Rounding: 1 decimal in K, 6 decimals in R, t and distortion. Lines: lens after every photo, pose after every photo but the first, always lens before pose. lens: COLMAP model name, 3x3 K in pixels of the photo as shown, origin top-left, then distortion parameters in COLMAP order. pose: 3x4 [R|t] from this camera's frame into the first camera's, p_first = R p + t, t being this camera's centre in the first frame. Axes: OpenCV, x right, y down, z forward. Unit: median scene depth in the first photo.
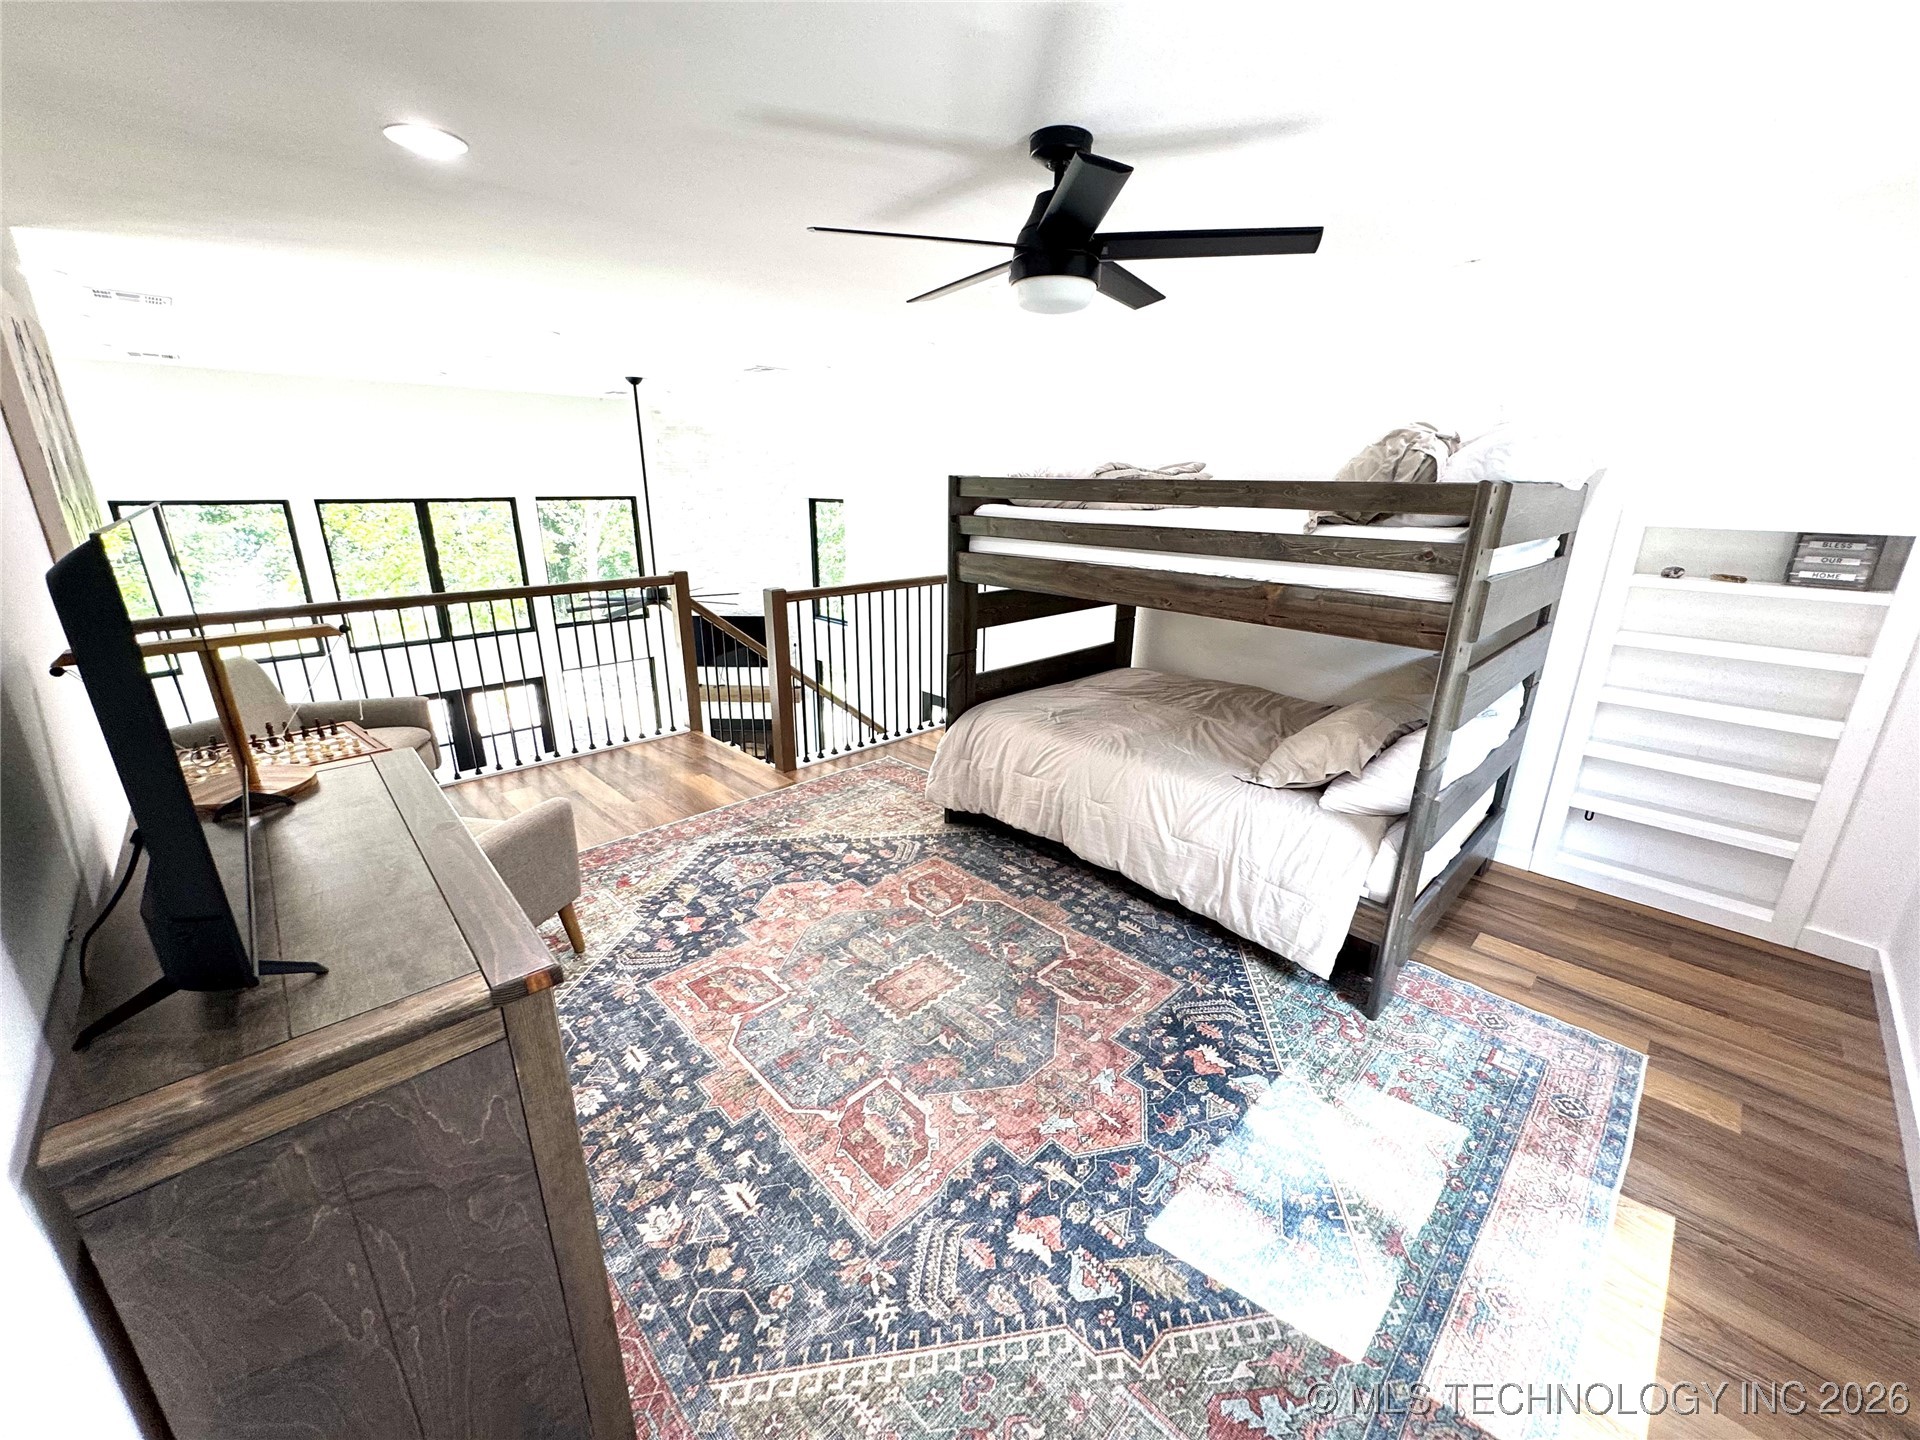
lens RADIAL K [[766.4, 0, 955.1], [0, 766.4, 721.4], [0, 0, 1]] dist [-0.003631, 0.000734]
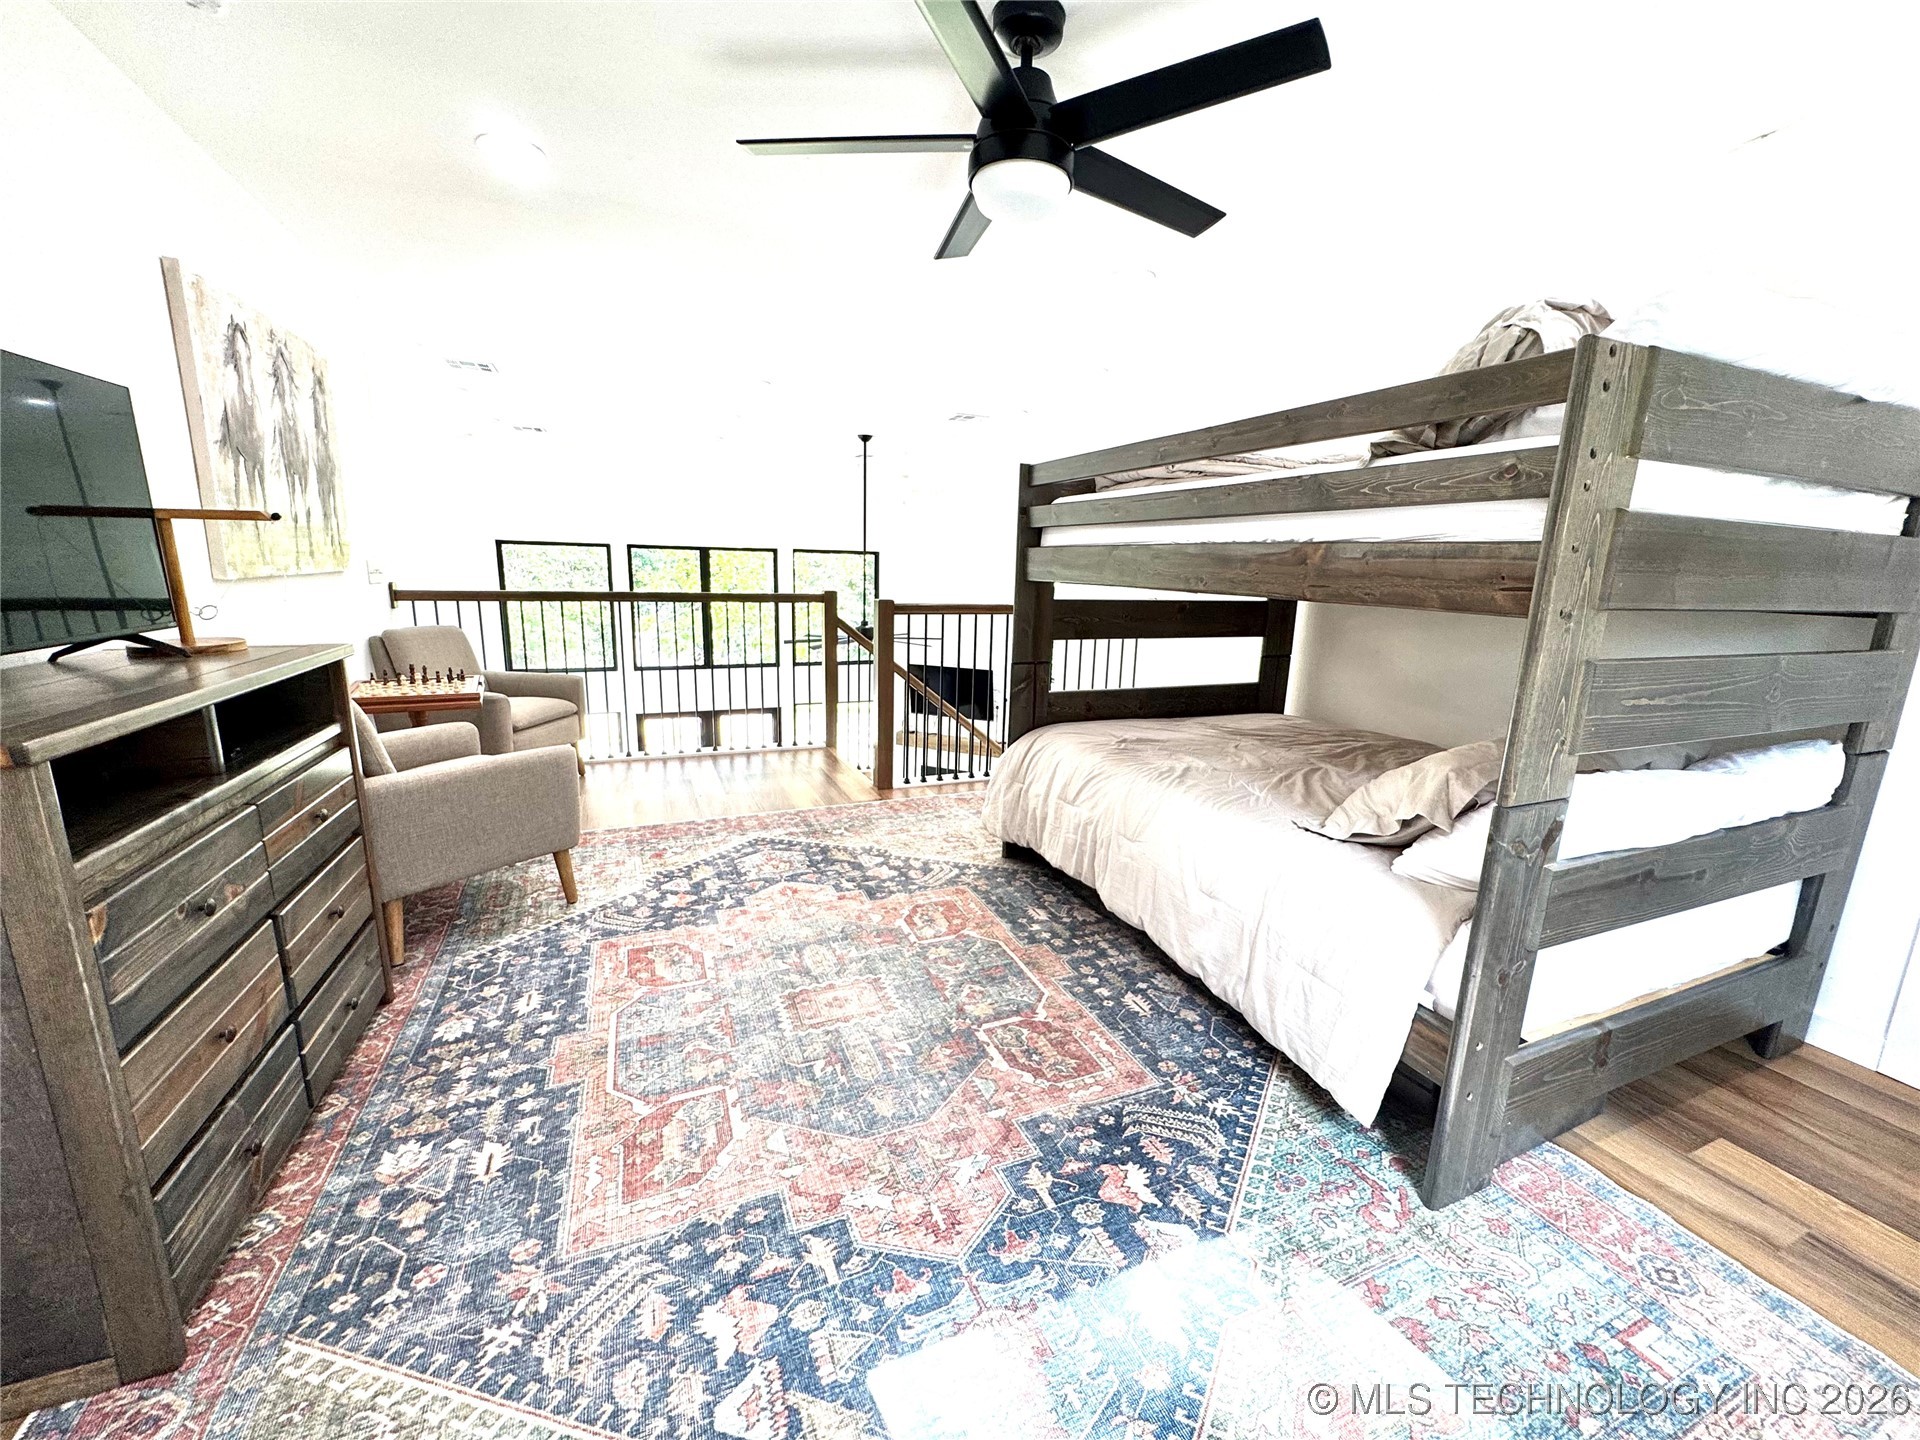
lens RADIAL K [[766.4, 0, 954.3], [0, 766.4, 720.1], [0, 0, 1]] dist [-0.003631, 0.000734]
pose [[0.930596, 0.089593, -0.354916, 0.347986], [-0.128530, 0.987825, -0.087646, 0.090597], [0.342742, 0.127180, 0.930781, 0.209534]]
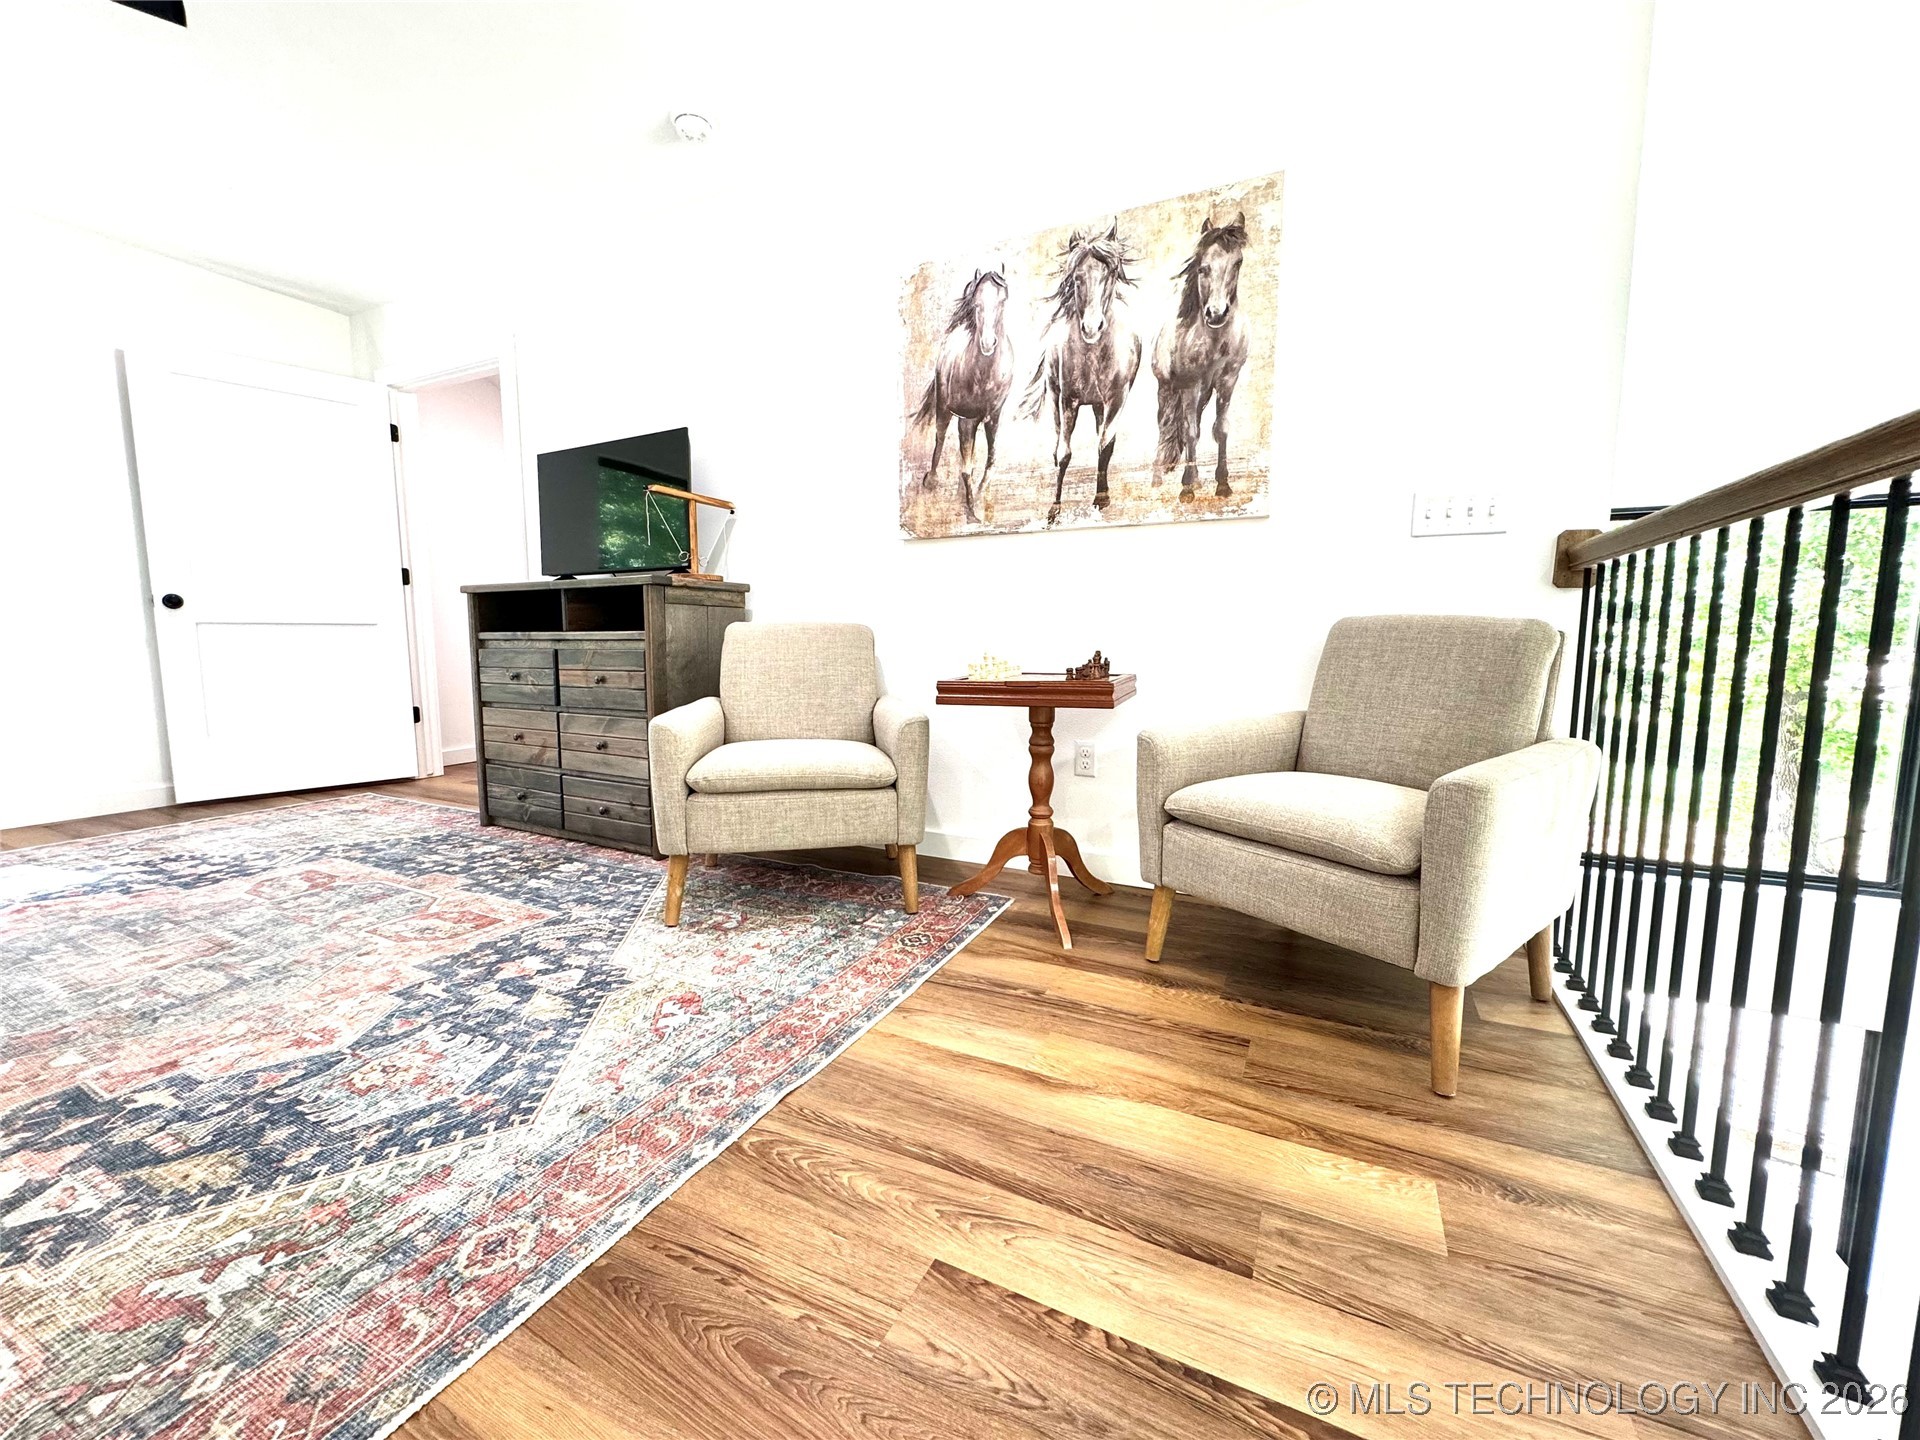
lens RADIAL K [[766.4, 0, 963.6], [0, 766.4, 717.5], [0, 0, 1]] dist [-0.003631, 0.000734]
pose [[-0.941263, 0.023769, -0.336837, -0.549725], [-0.113702, 0.916960, 0.382435, -0.239049], [0.317956, 0.398271, -0.860398, 1.801337]]
